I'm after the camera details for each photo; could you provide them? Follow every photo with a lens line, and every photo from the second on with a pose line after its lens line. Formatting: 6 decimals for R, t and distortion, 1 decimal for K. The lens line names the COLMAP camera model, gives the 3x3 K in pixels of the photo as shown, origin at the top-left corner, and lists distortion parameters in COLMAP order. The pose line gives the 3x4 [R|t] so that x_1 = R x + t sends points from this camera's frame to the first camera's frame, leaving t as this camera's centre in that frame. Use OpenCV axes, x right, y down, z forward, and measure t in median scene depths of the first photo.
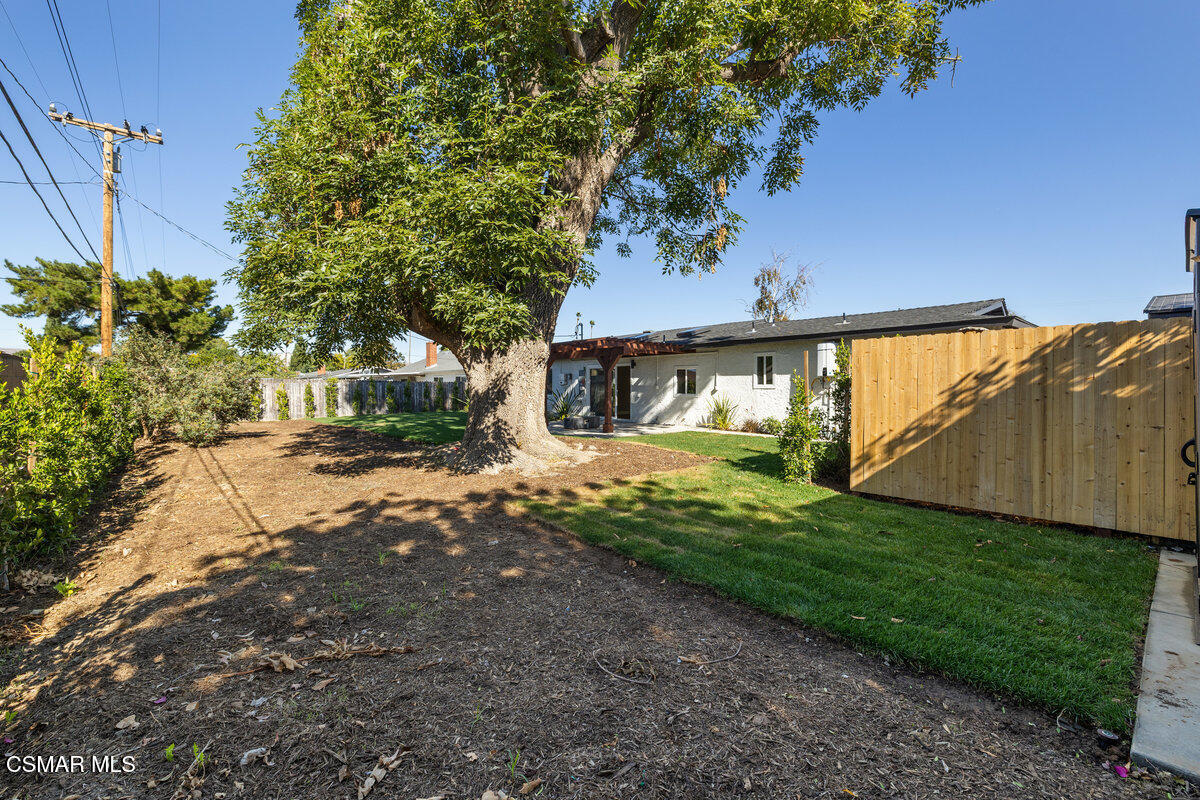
lens RADIAL K [[505.9, 0, 603.6], [0, 505.9, 393.4], [0, 0, 1]] dist [0.004038, 0.000142]
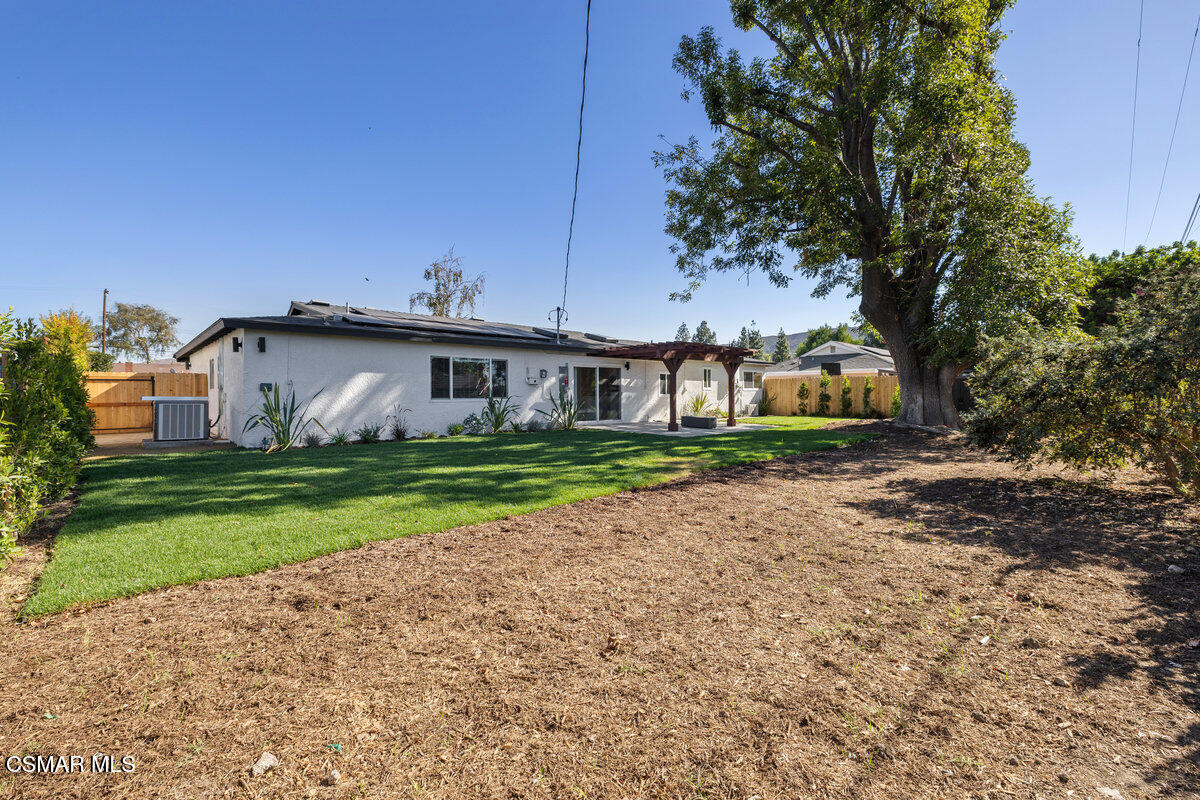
lens RADIAL K [[505.9, 0, 603.6], [0, 505.9, 393.4], [0, 0, 1]] dist [0.004038, 0.000142]
pose [[-0.076525, -0.005213, 0.997054, -1.002450], [0.007557, 0.999955, 0.005809, -0.007204], [-0.997039, 0.007979, -0.076482, 1.162442]]
